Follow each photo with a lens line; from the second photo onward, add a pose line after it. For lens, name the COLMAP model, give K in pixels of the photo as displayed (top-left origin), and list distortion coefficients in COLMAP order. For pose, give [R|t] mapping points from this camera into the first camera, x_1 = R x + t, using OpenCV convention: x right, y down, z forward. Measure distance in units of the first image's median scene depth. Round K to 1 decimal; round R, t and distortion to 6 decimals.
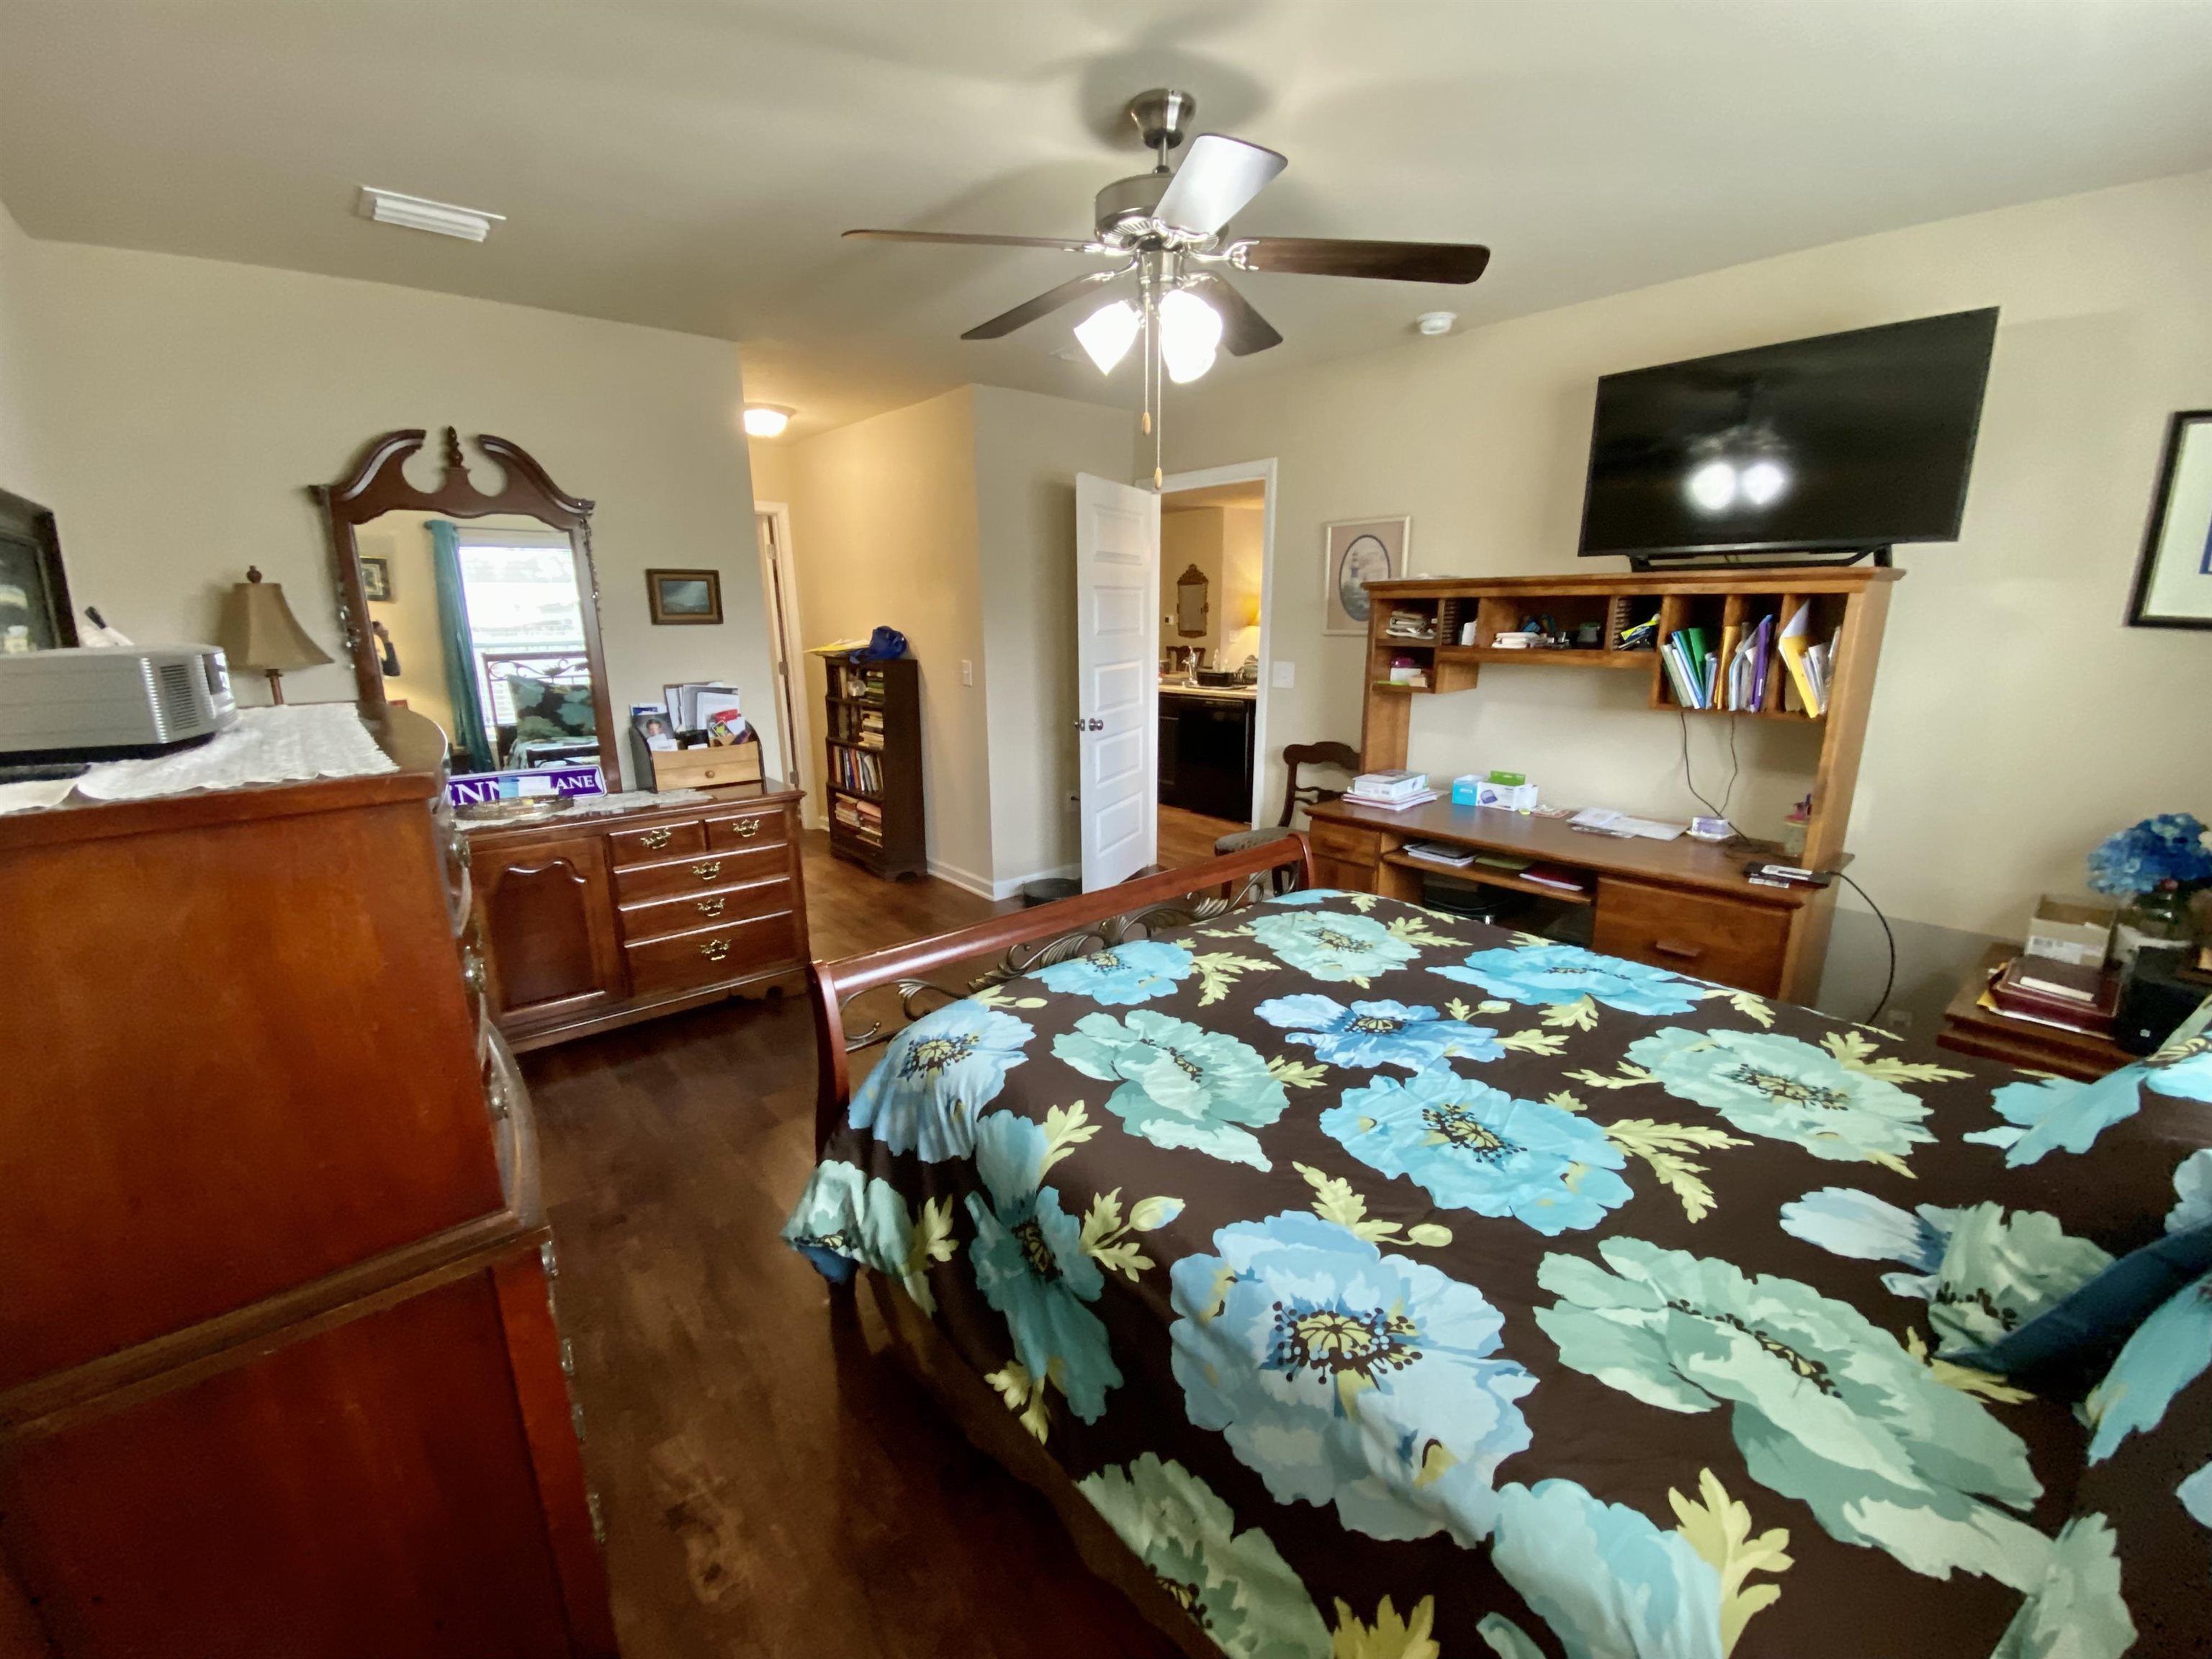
lens RADIAL K [[932.0, 0, 1106.0], [0, 932.0, 829.5], [0, 0, 1]] dist [0.000173, -0.000073]
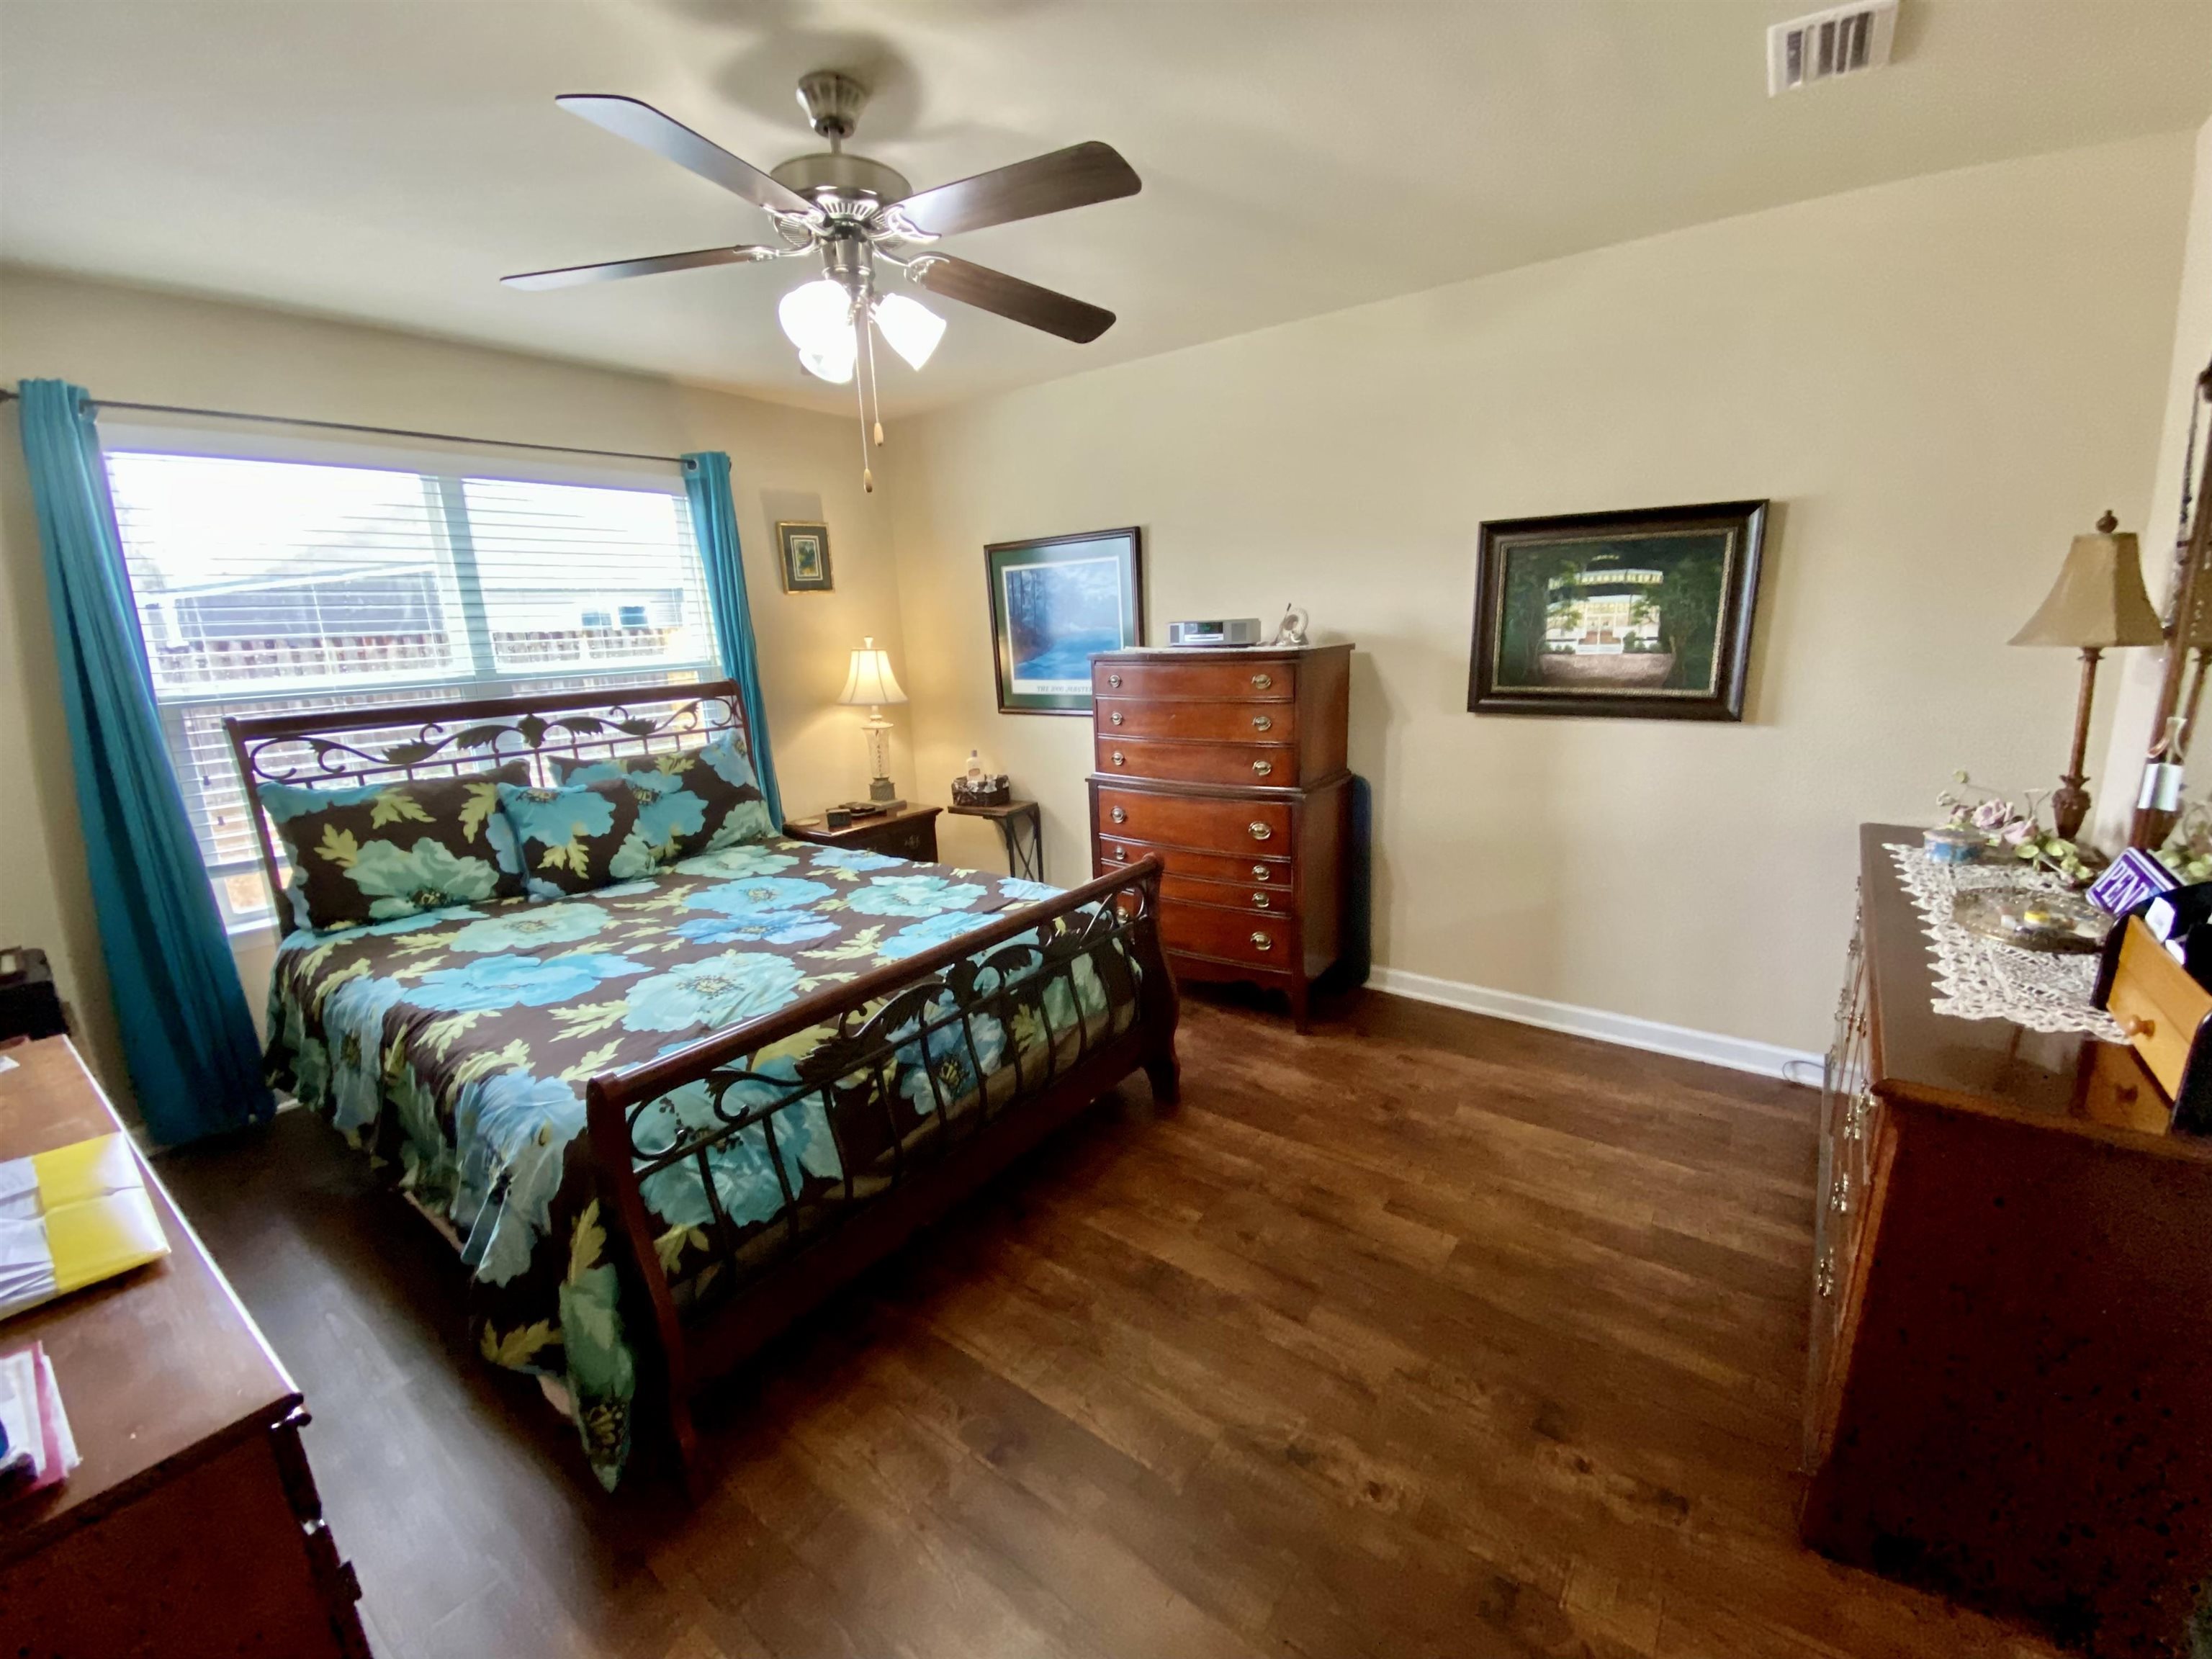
lens RADIAL K [[932.0, 0, 1106.0], [0, 932.0, 829.5], [0, 0, 1]] dist [0.000173, -0.000073]
pose [[-0.978983, 0.085696, -0.185063, 0.028231], [-0.007215, 0.892310, 0.451366, -0.548393], [0.203814, 0.443215, -0.872938, 2.274095]]
